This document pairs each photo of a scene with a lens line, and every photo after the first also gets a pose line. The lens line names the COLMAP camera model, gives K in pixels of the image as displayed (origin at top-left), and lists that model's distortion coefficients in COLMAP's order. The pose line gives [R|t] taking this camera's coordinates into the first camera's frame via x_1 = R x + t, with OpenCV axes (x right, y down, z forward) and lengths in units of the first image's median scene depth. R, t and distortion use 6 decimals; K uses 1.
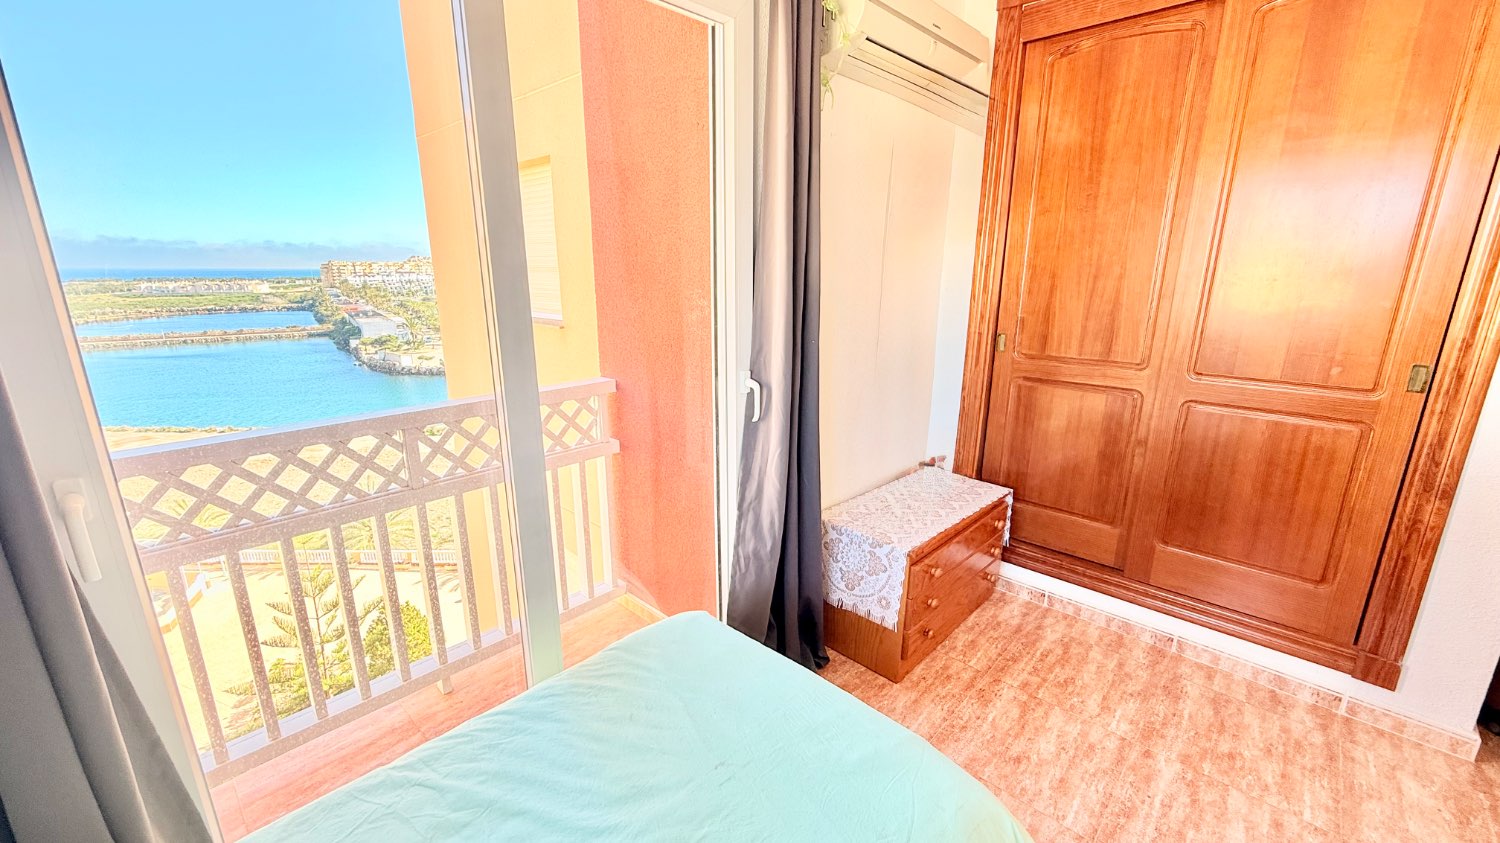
lens RADIAL K [[598.2, 0, 782.9], [0, 598.2, 429.7], [0, 0, 1]] dist [-0.000686, 0.000448]
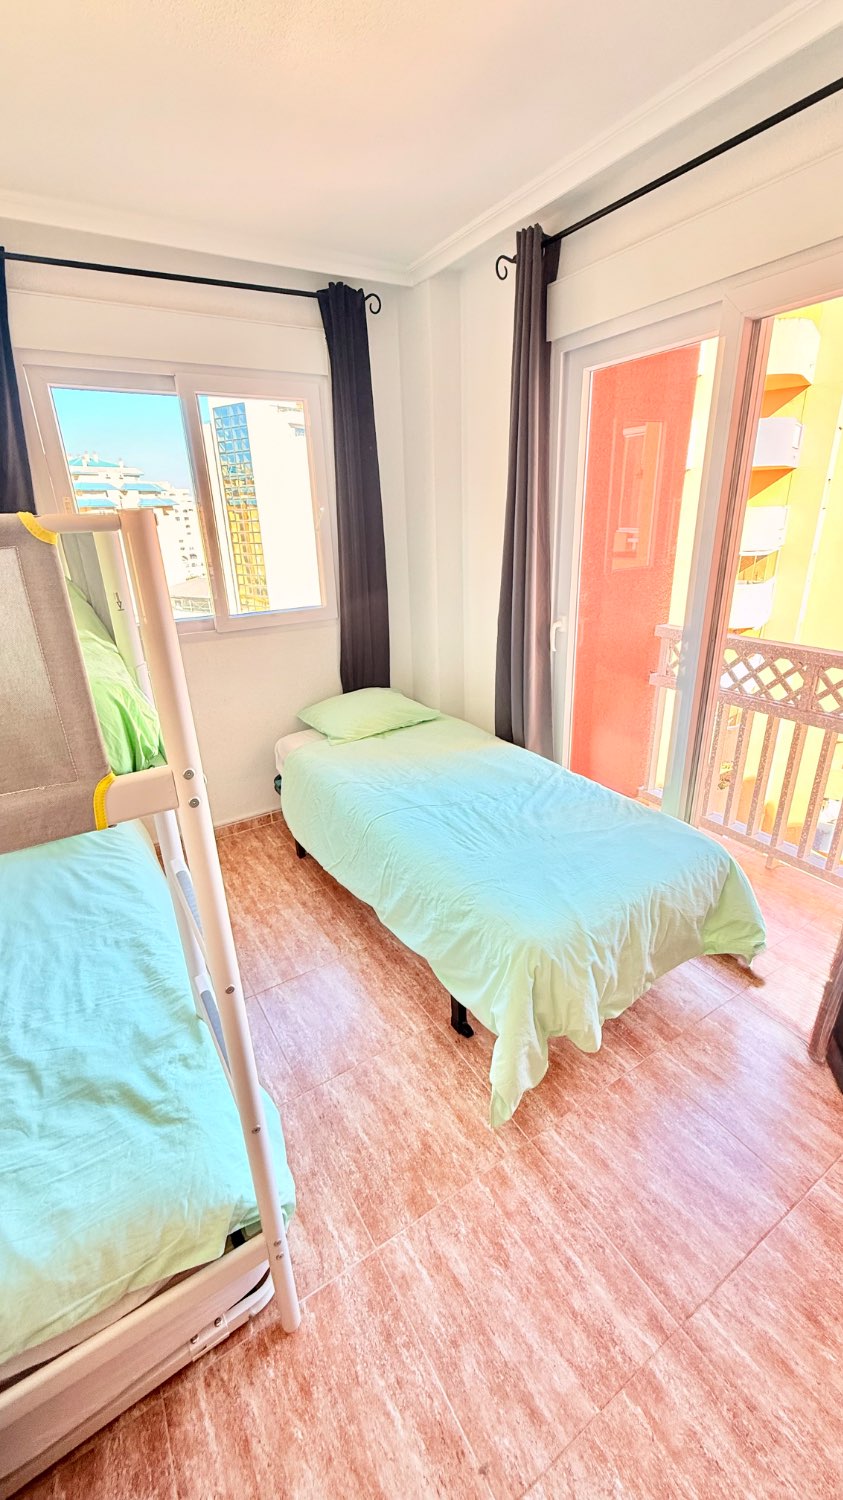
lens RADIAL K [[598.2, 0, 424.1], [0, 598.2, 743.4], [0, 0, 1]] dist [-0.000686, 0.000448]
pose [[-0.298752, 0.357581, -0.884807, 0.864395], [-0.208976, 0.880135, 0.426253, -0.238375], [0.931169, 0.312247, -0.188216, 0.542317]]
